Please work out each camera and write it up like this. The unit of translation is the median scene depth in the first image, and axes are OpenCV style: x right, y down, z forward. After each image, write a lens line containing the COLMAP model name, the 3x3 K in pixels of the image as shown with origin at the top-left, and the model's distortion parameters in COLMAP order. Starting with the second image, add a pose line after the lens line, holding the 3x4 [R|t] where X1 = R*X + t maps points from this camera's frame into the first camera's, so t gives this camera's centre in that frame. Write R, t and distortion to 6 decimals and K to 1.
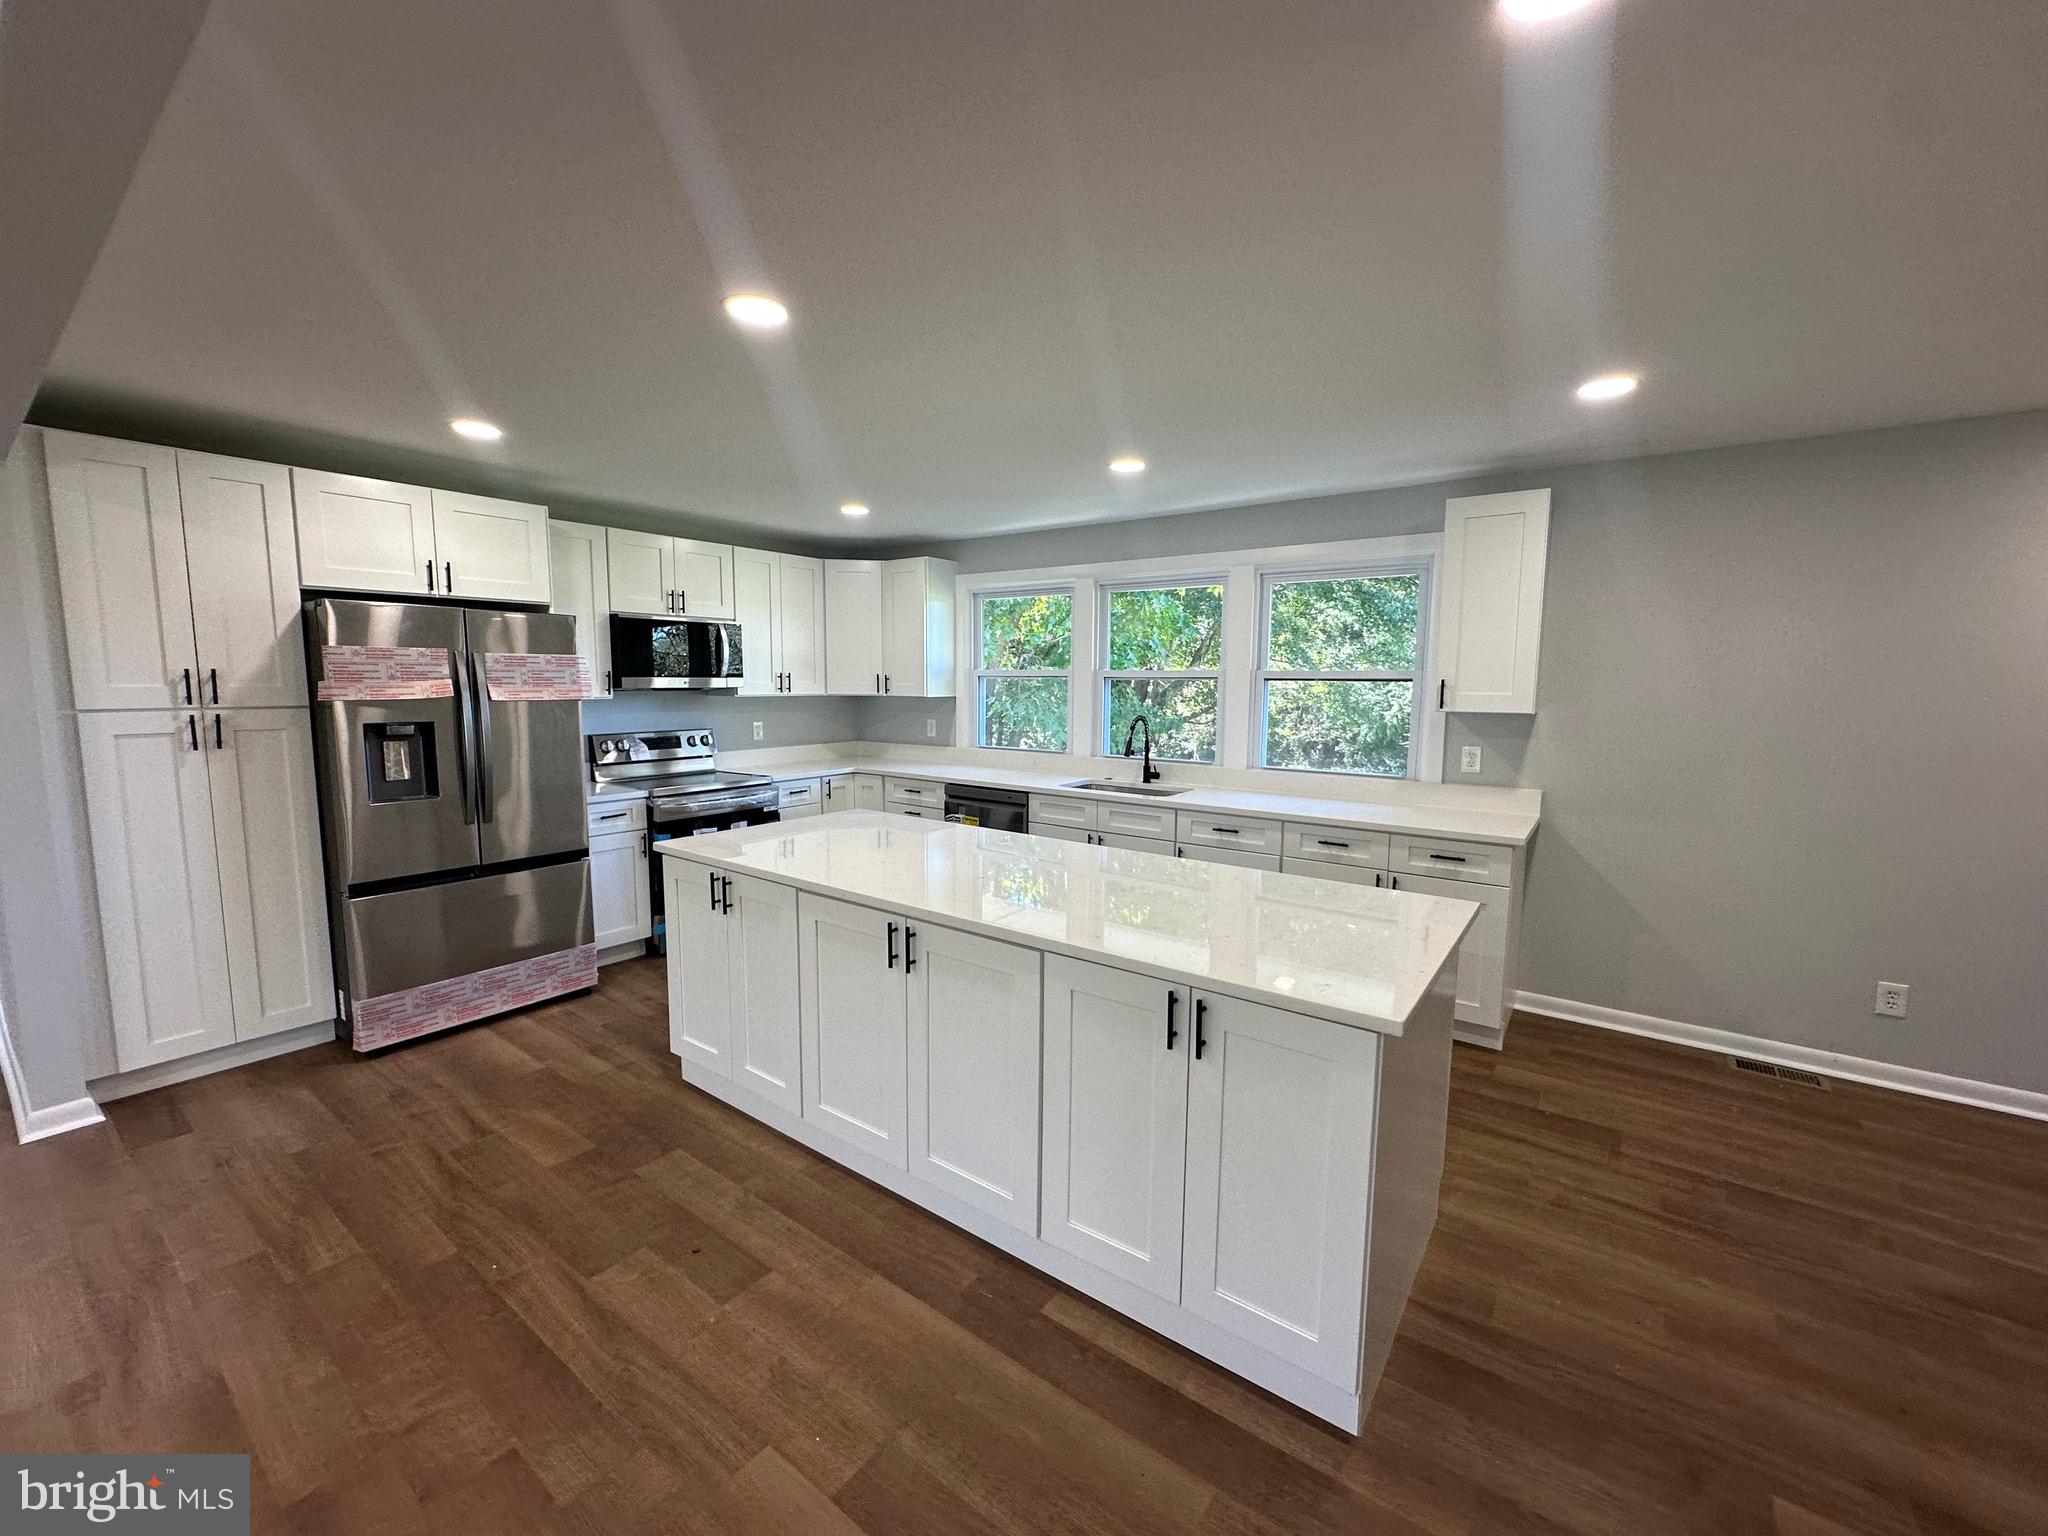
lens RADIAL K [[809.9, 0, 1017.3], [0, 809.9, 770.3], [0, 0, 1]] dist [-0.010187, 0.000590]
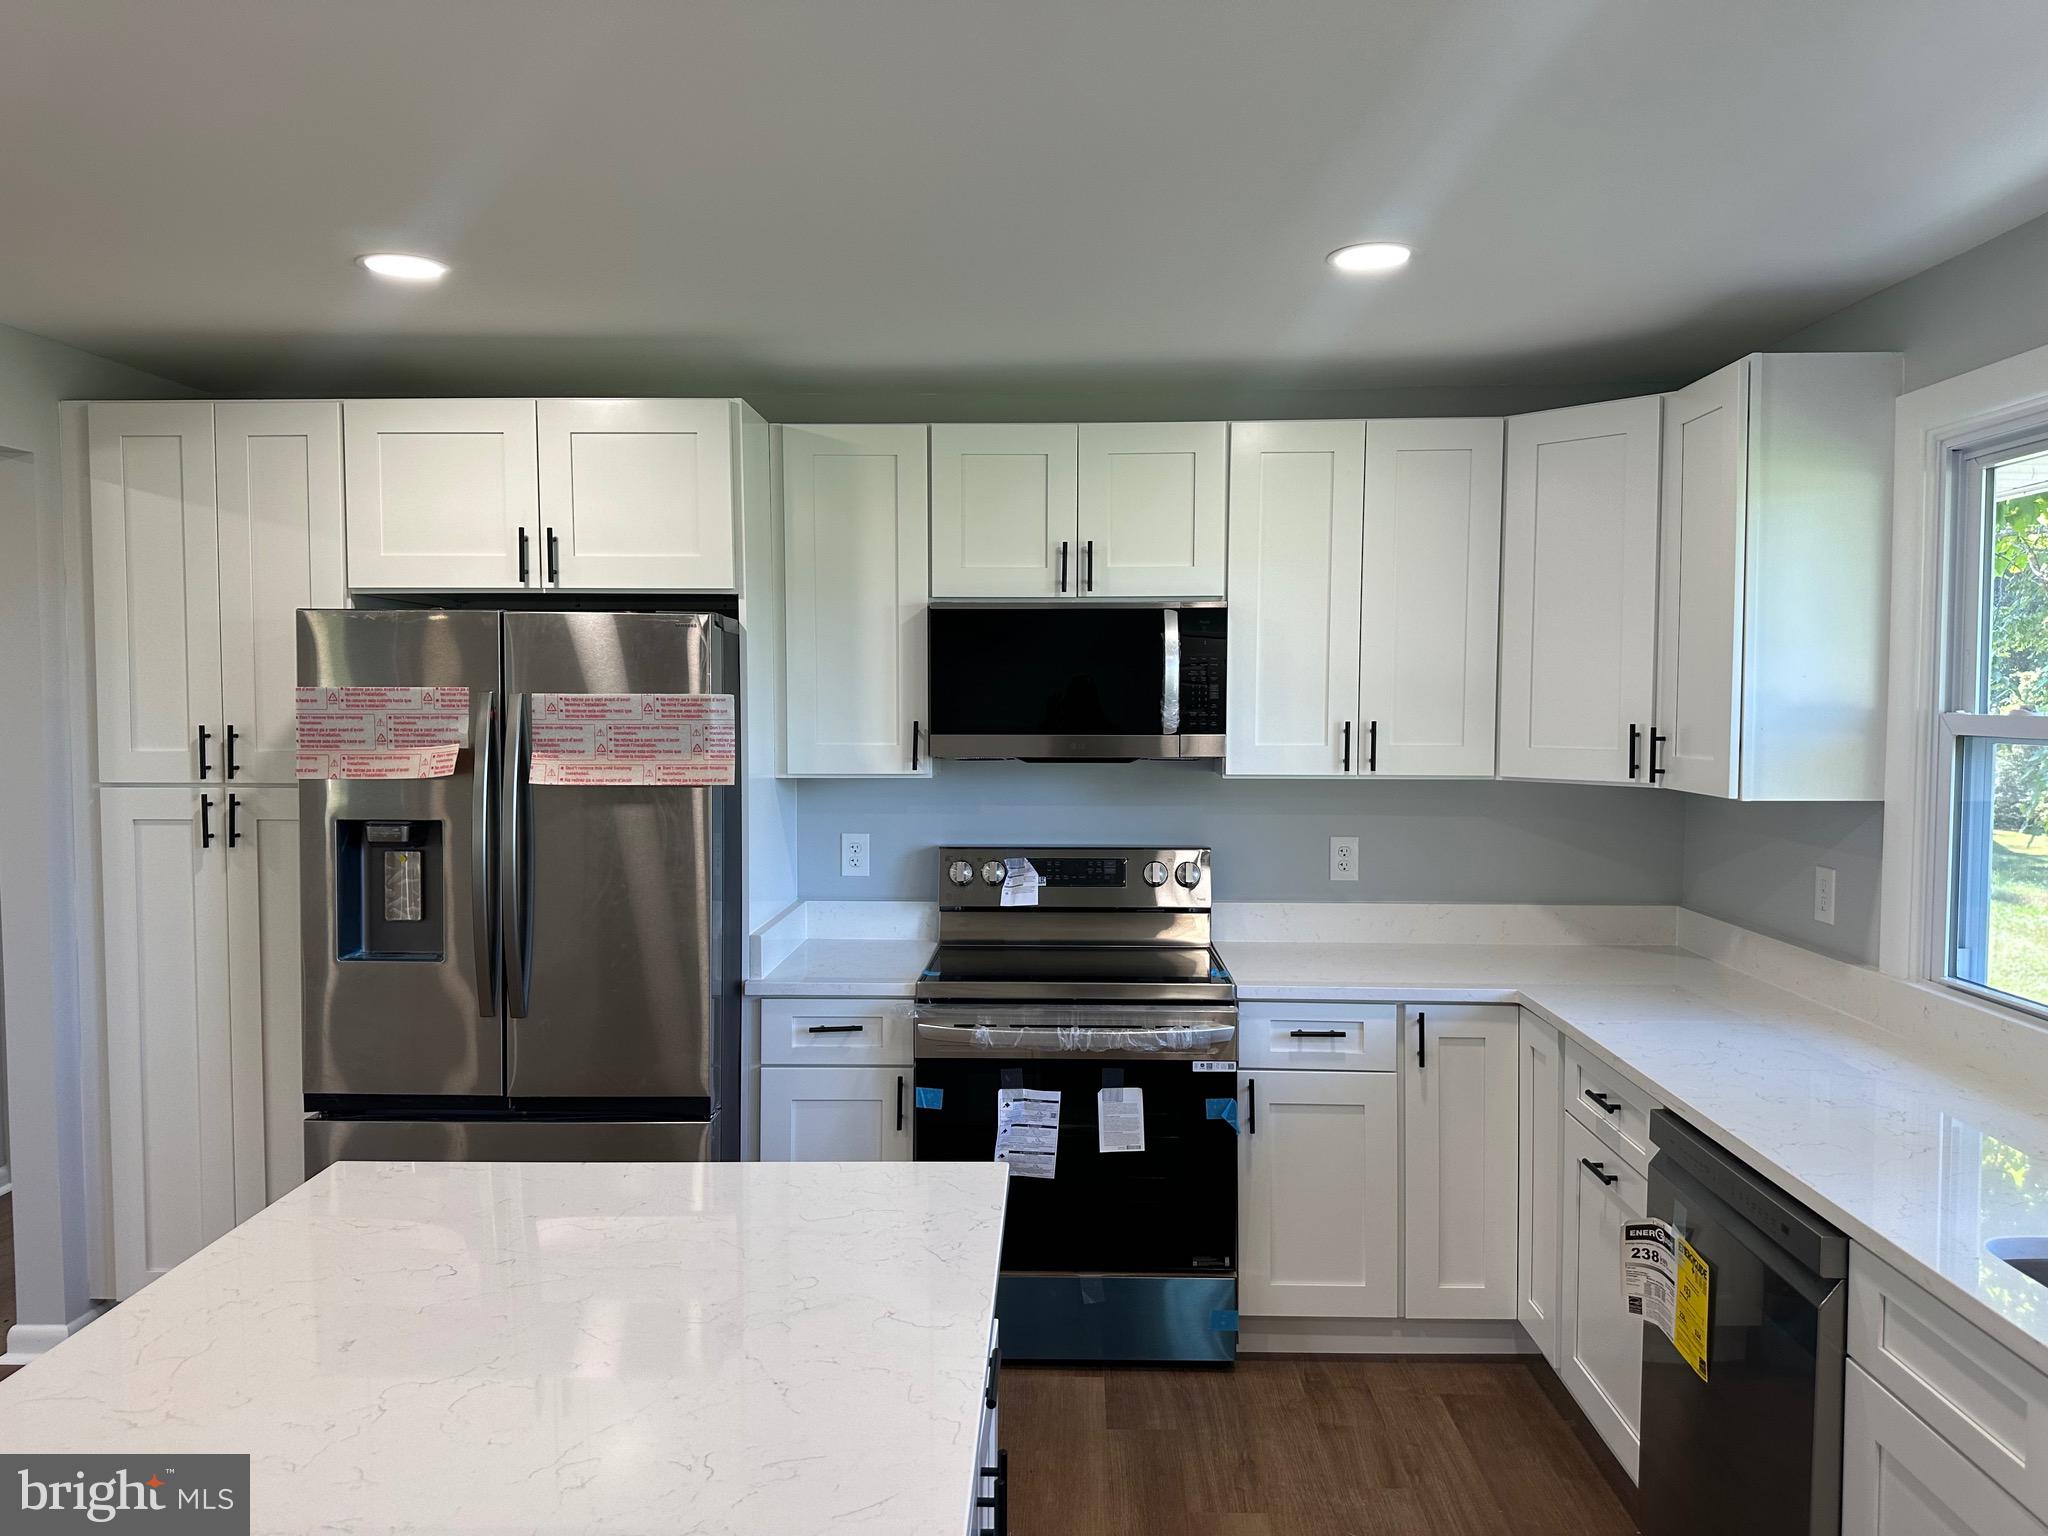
lens RADIAL K [[1410.1, 0, 1024.0], [0, 1410.1, 768.0], [0, 0, 1]] dist [0.086136, -0.111544]
pose [[0.574965, 0.035167, -0.817422, 0.211506], [-0.089309, 0.995804, -0.019978, -0.079990], [0.813289, 0.084490, 0.575693, 0.543997]]
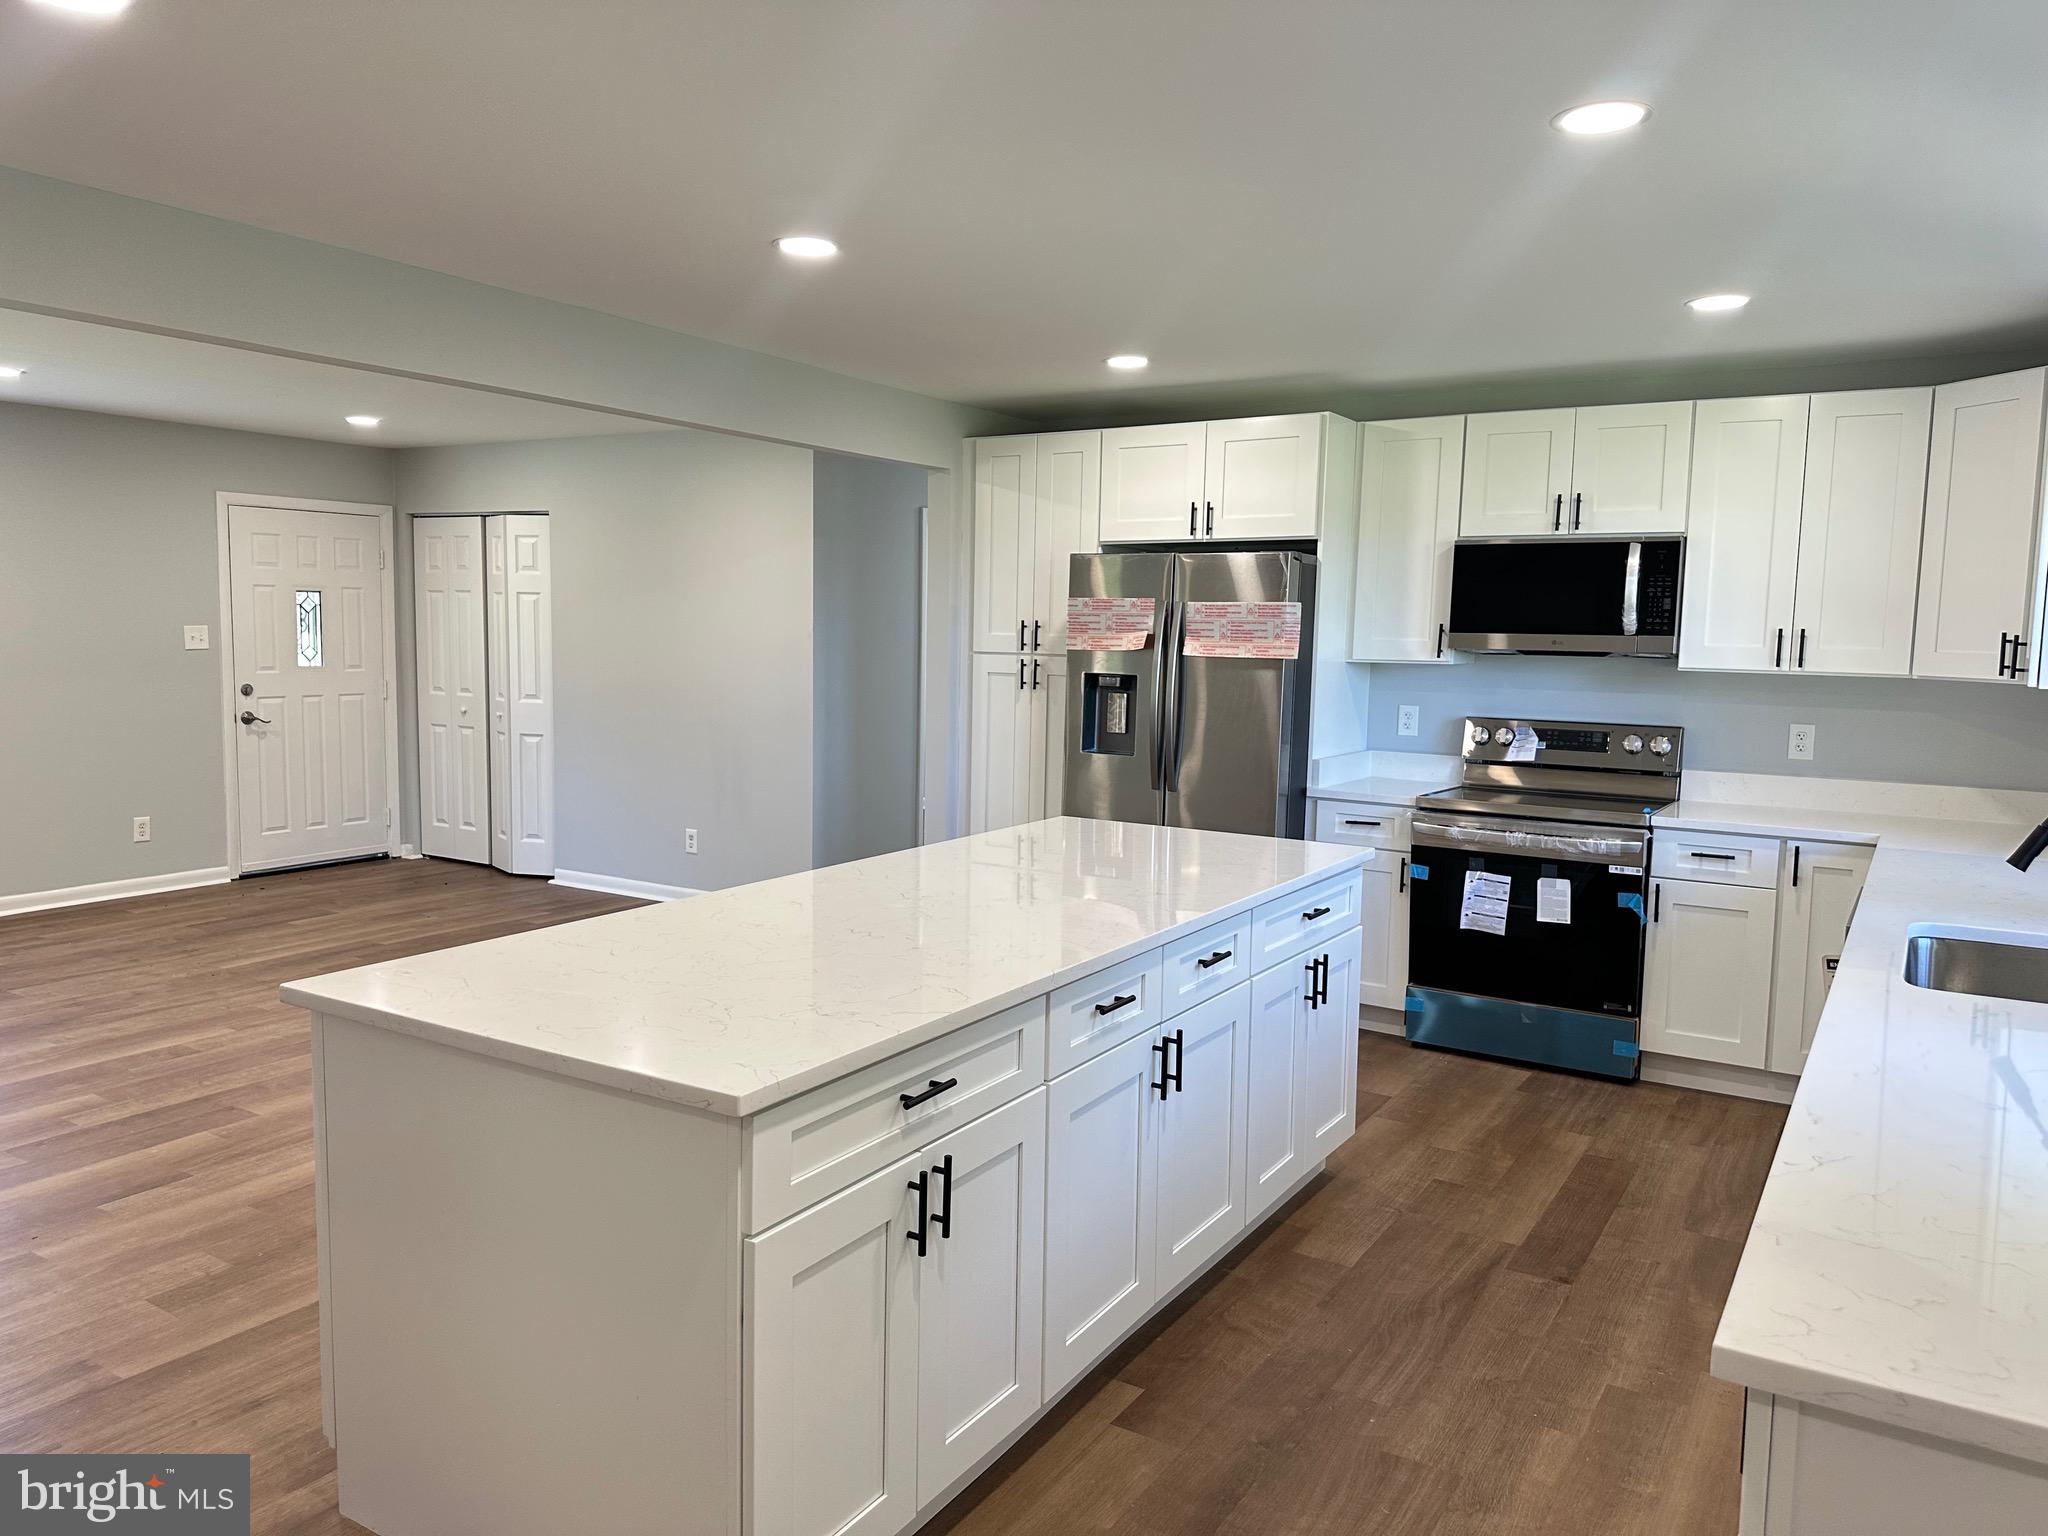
lens RADIAL K [[1416.1, 0, 1022.8], [0, 1416.1, 776.0], [0, 0, 1]] dist [0.132368, -0.205764]
pose [[0.081188, 0.099884, -0.991681, 0.672566], [-0.131620, 0.987327, 0.088670, -0.052781], [0.987970, 0.123326, 0.093306, 0.518532]]
